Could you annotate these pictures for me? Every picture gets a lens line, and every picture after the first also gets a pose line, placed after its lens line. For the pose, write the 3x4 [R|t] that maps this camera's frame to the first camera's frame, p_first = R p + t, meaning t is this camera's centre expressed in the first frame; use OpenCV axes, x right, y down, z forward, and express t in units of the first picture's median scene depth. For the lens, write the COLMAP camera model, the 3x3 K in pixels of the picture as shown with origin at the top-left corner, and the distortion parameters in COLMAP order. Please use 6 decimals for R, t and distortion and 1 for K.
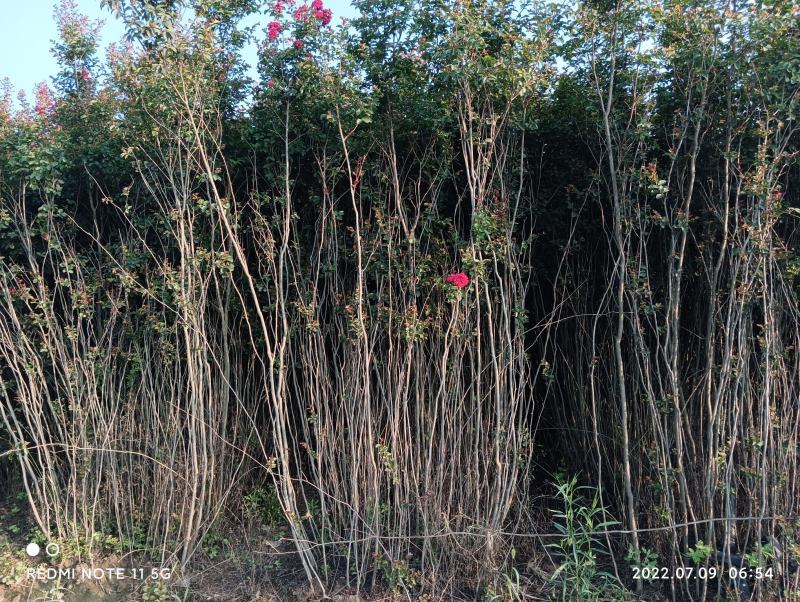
lens RADIAL K [[665.7, 0, 397.9], [0, 665.7, 299.3], [0, 0, 1]] dist [0.016556, -0.002288]
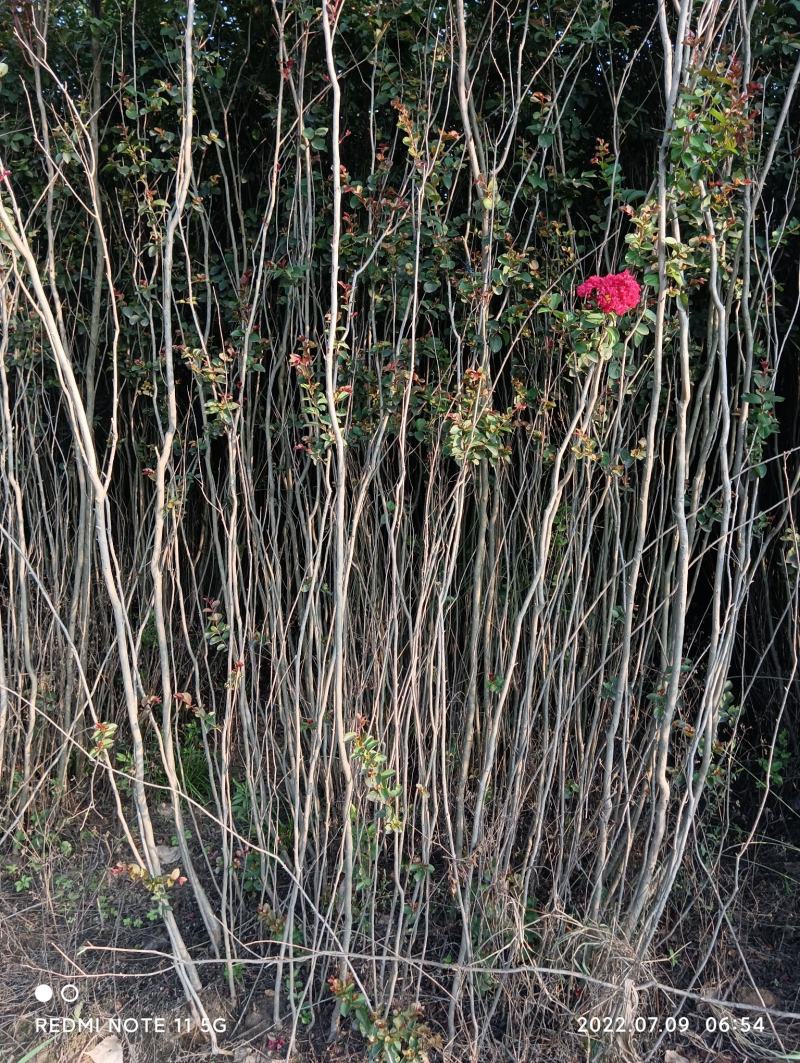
lens RADIAL K [[884.6, 0, 396.6], [0, 884.6, 537.9], [0, 0, 1]] dist [0.016556, -0.002288]
pose [[0.992554, 0.076246, -0.094993, 0.032194], [-0.061827, 0.987287, 0.146433, 0.033355], [0.104950, -0.139469, 0.984649, 0.489654]]
